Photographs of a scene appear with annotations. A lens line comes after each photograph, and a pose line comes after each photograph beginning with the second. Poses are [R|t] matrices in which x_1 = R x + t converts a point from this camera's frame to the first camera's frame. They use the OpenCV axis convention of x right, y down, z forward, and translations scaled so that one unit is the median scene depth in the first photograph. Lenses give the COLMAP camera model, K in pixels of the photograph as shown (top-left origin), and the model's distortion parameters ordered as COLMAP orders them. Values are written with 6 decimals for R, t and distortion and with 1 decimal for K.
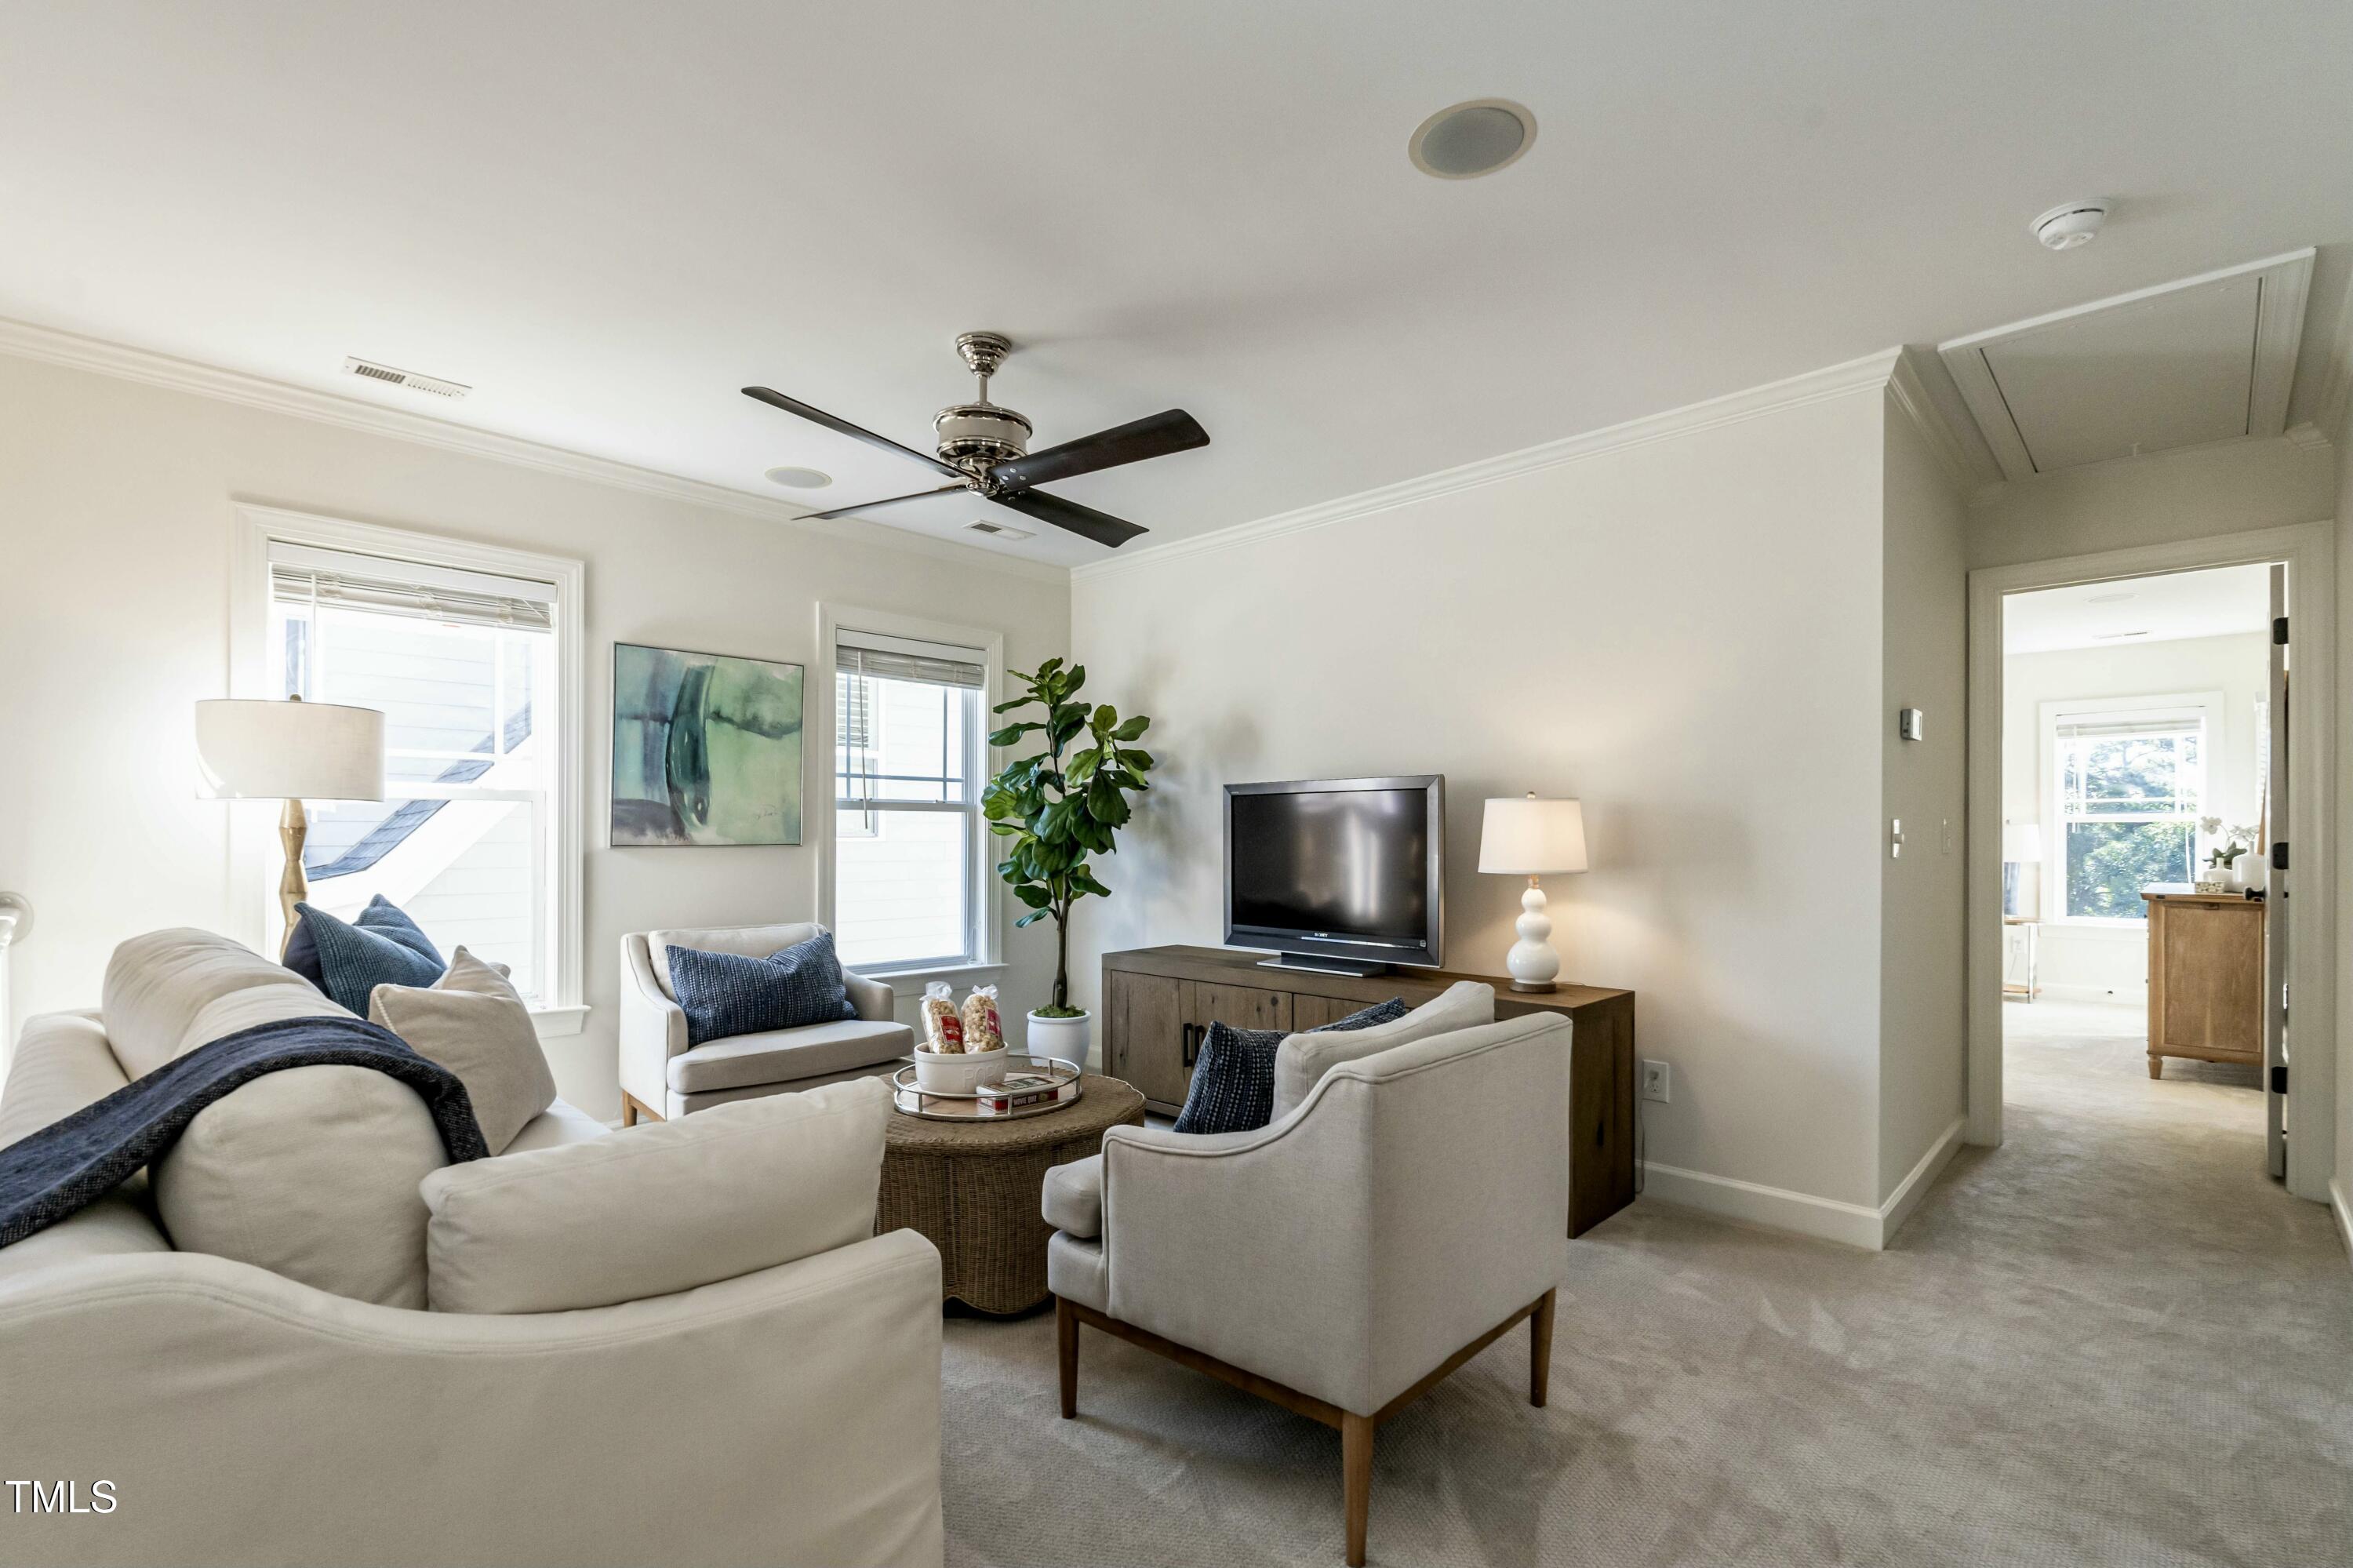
lens RADIAL K [[1077.9, 0, 1175.8], [0, 1077.9, 833.9], [0, 0, 1]] dist [-0.000163, 0.000035]
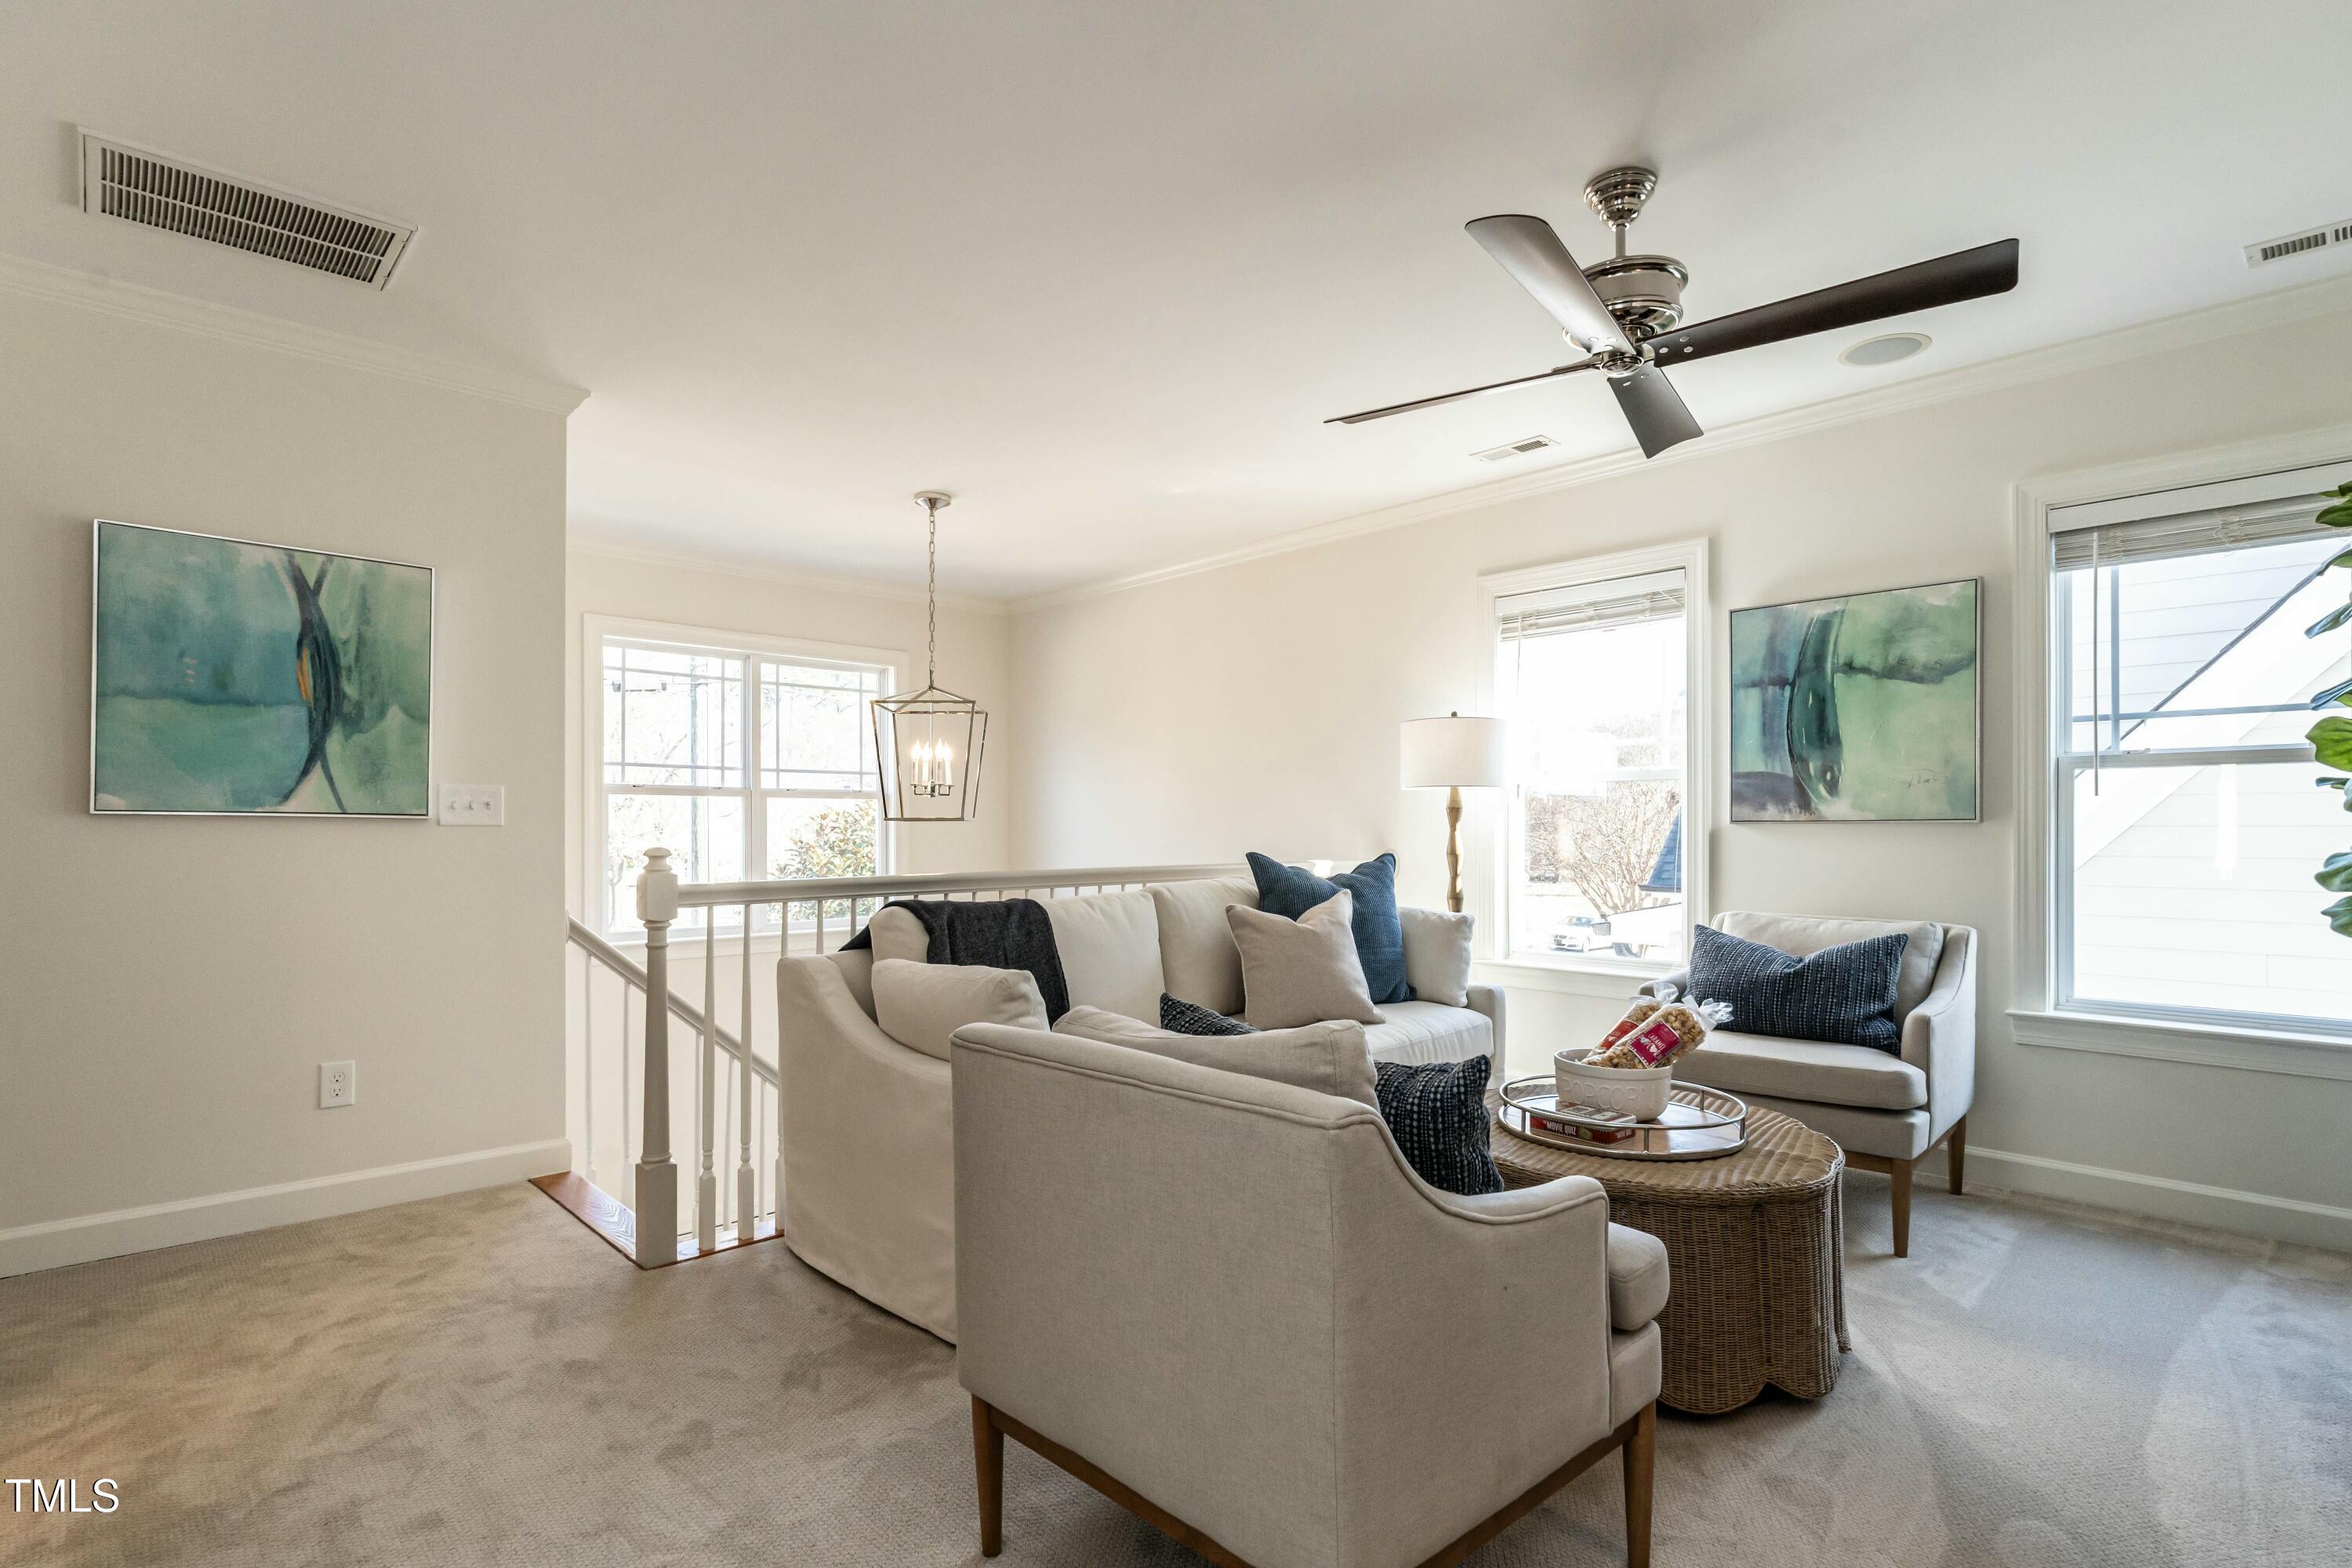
lens RADIAL K [[1163.7, 0, 1179.6], [0, 1163.7, 827.4], [0, 0, 1]] dist [-0.001396, -0.000232]
pose [[-0.043081, -0.003110, -0.999067, 0.521318], [0.003992, 0.999987, -0.003285, 0.017168], [0.999064, -0.004130, -0.043068, 0.529437]]
